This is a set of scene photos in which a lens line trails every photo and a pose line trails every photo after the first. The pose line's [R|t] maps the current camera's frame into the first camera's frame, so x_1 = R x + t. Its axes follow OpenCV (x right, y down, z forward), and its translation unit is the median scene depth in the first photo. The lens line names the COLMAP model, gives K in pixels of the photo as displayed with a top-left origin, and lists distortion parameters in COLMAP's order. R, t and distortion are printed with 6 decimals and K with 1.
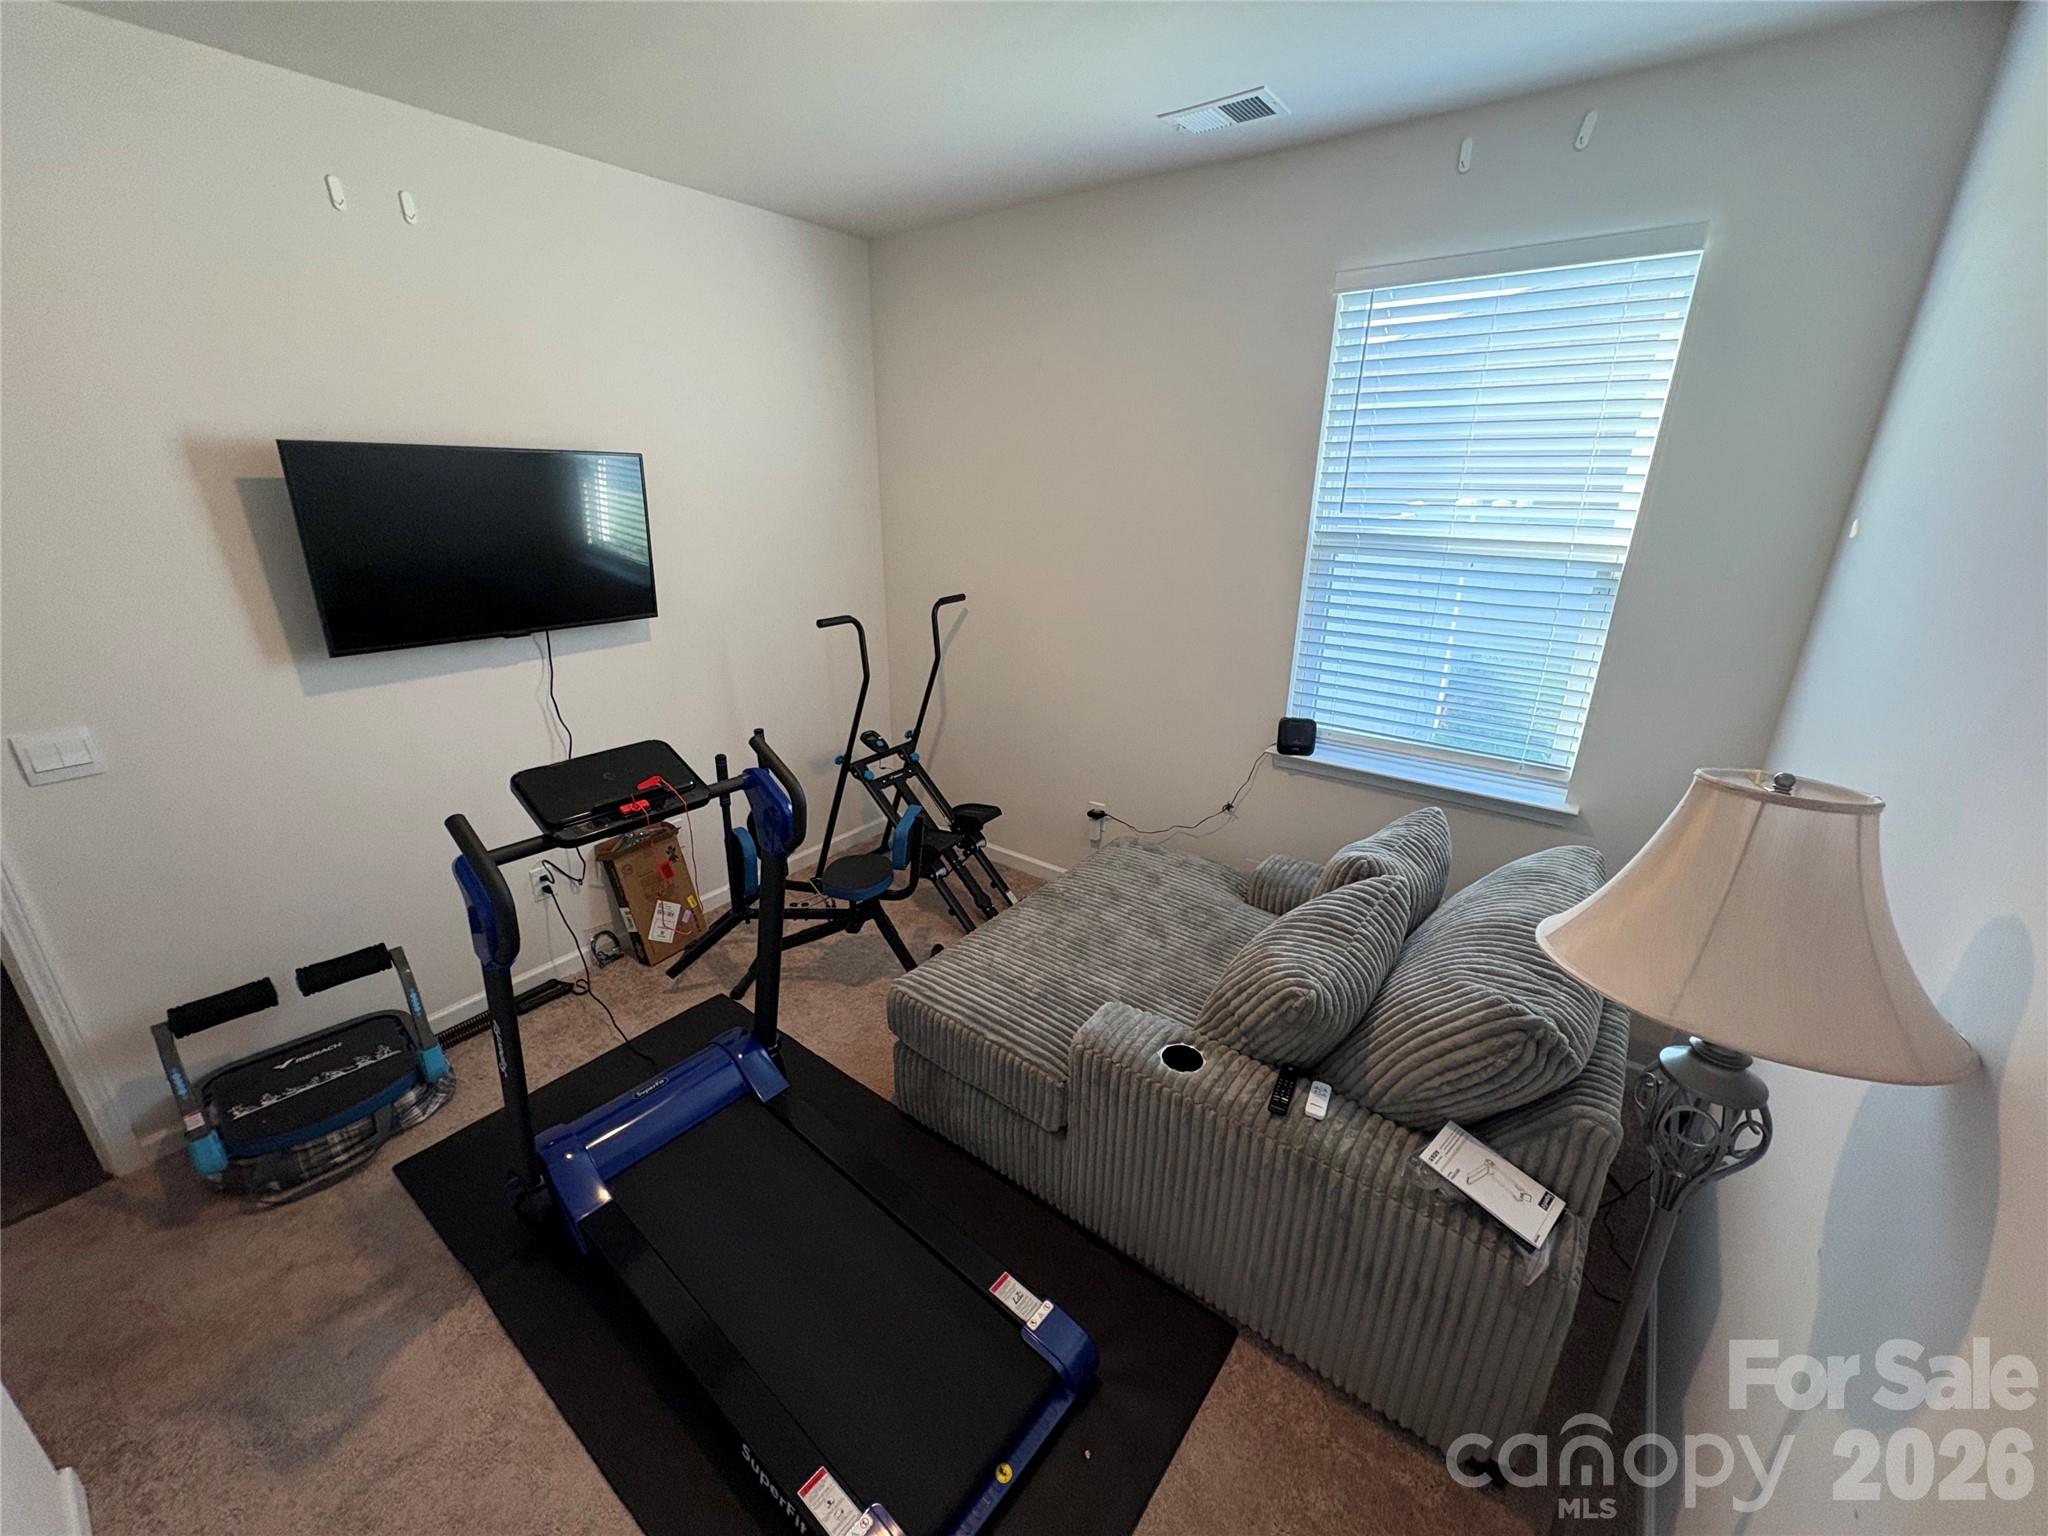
lens RADIAL K [[812.0, 0, 1015.0], [0, 812.0, 769.0], [0, 0, 1]] dist [-0.001626, -0.000092]
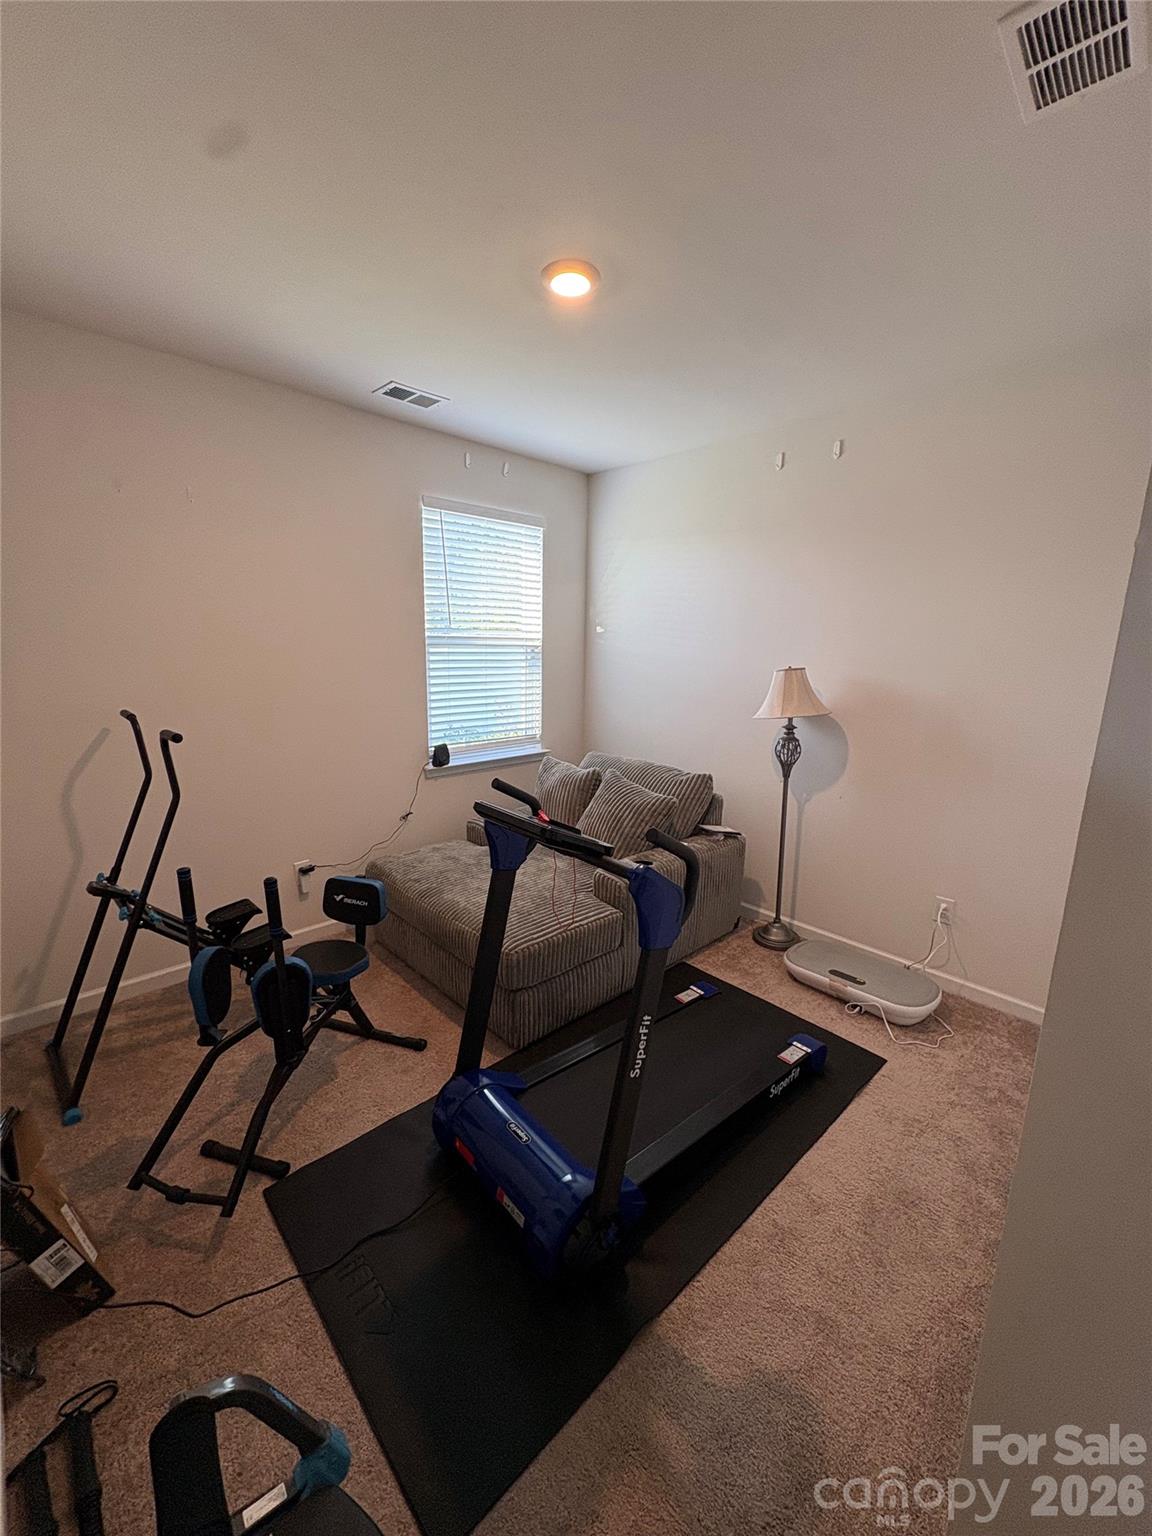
lens RADIAL K [[609.0, 0, 571.3], [0, 609.0, 770.3], [0, 0, 1]] dist [-0.001626, -0.000092]
pose [[0.161017, -0.209647, 0.964428, -0.972290], [0.326109, 0.933596, 0.148499, -0.128638], [-0.931518, 0.290598, 0.218693, 0.555532]]
